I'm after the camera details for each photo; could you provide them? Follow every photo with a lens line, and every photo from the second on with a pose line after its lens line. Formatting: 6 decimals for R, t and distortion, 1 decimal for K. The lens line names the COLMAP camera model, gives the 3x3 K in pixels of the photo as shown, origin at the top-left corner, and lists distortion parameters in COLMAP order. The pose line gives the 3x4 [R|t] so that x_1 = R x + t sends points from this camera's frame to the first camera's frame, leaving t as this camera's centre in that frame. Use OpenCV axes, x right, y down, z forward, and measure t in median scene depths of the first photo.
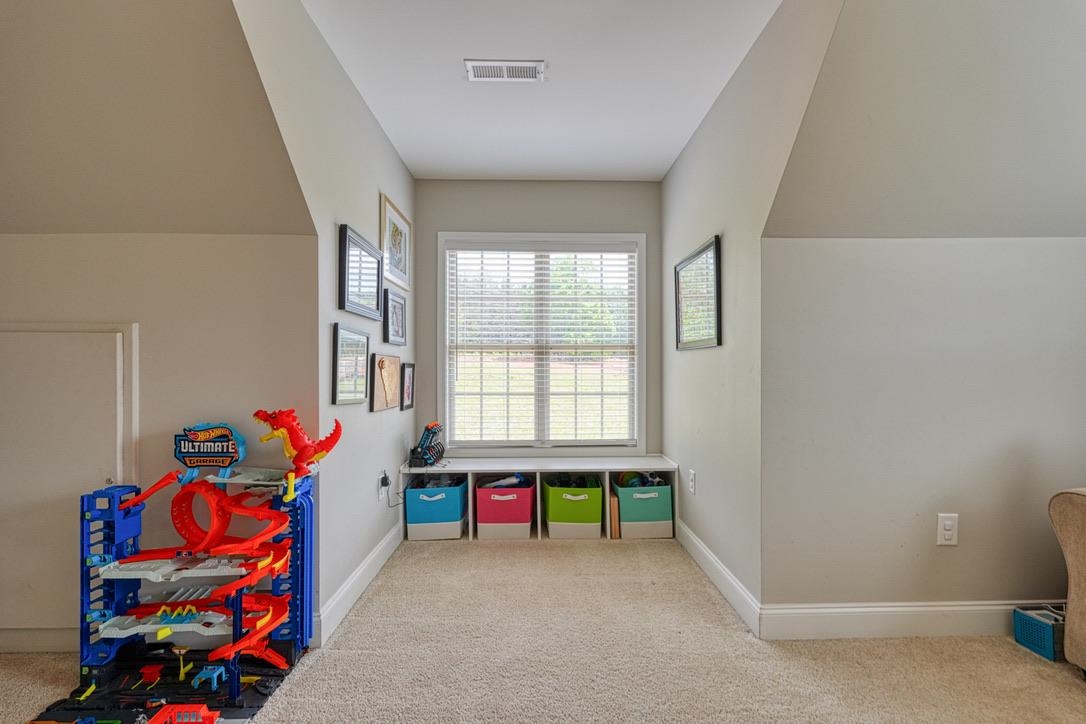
lens RADIAL K [[480.4, 0, 545.6], [0, 480.4, 368.8], [0, 0, 1]] dist [0.007614, -0.000519]
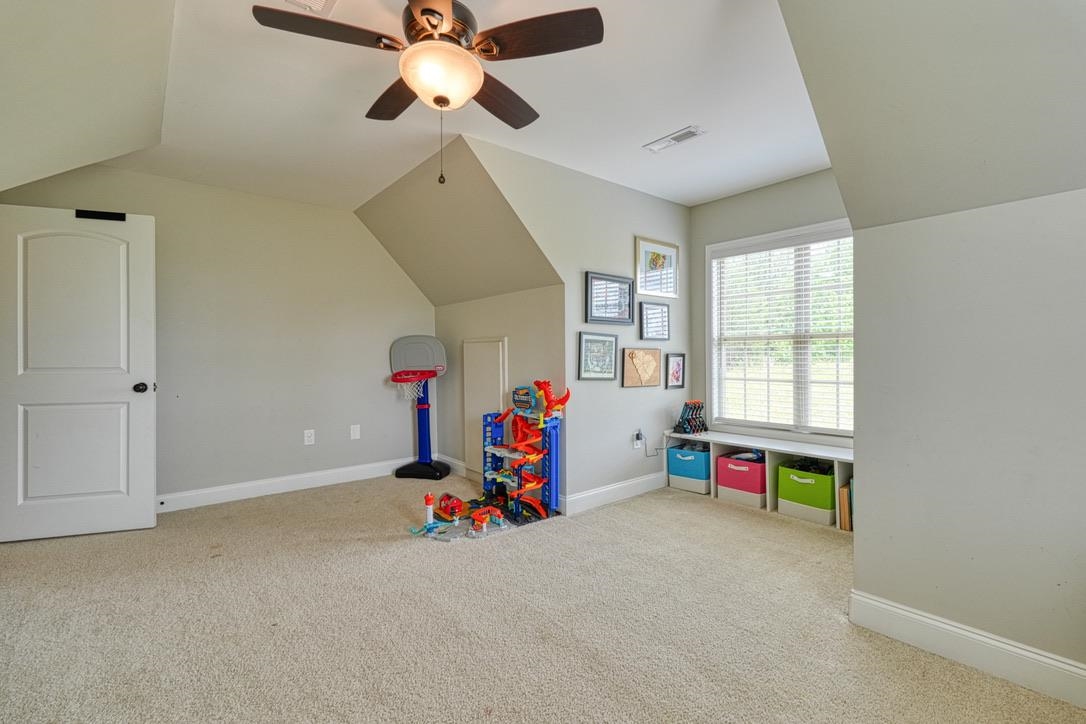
lens RADIAL K [[480.4, 0, 543.1], [0, 480.4, 357.1], [0, 0, 1]] dist [0.007614, -0.000519]
pose [[0.619609, -0.000280, -0.784910, 0.622532], [0.004668, 0.999984, 0.003328, -0.008939], [0.784897, -0.005726, 0.619600, -0.112772]]
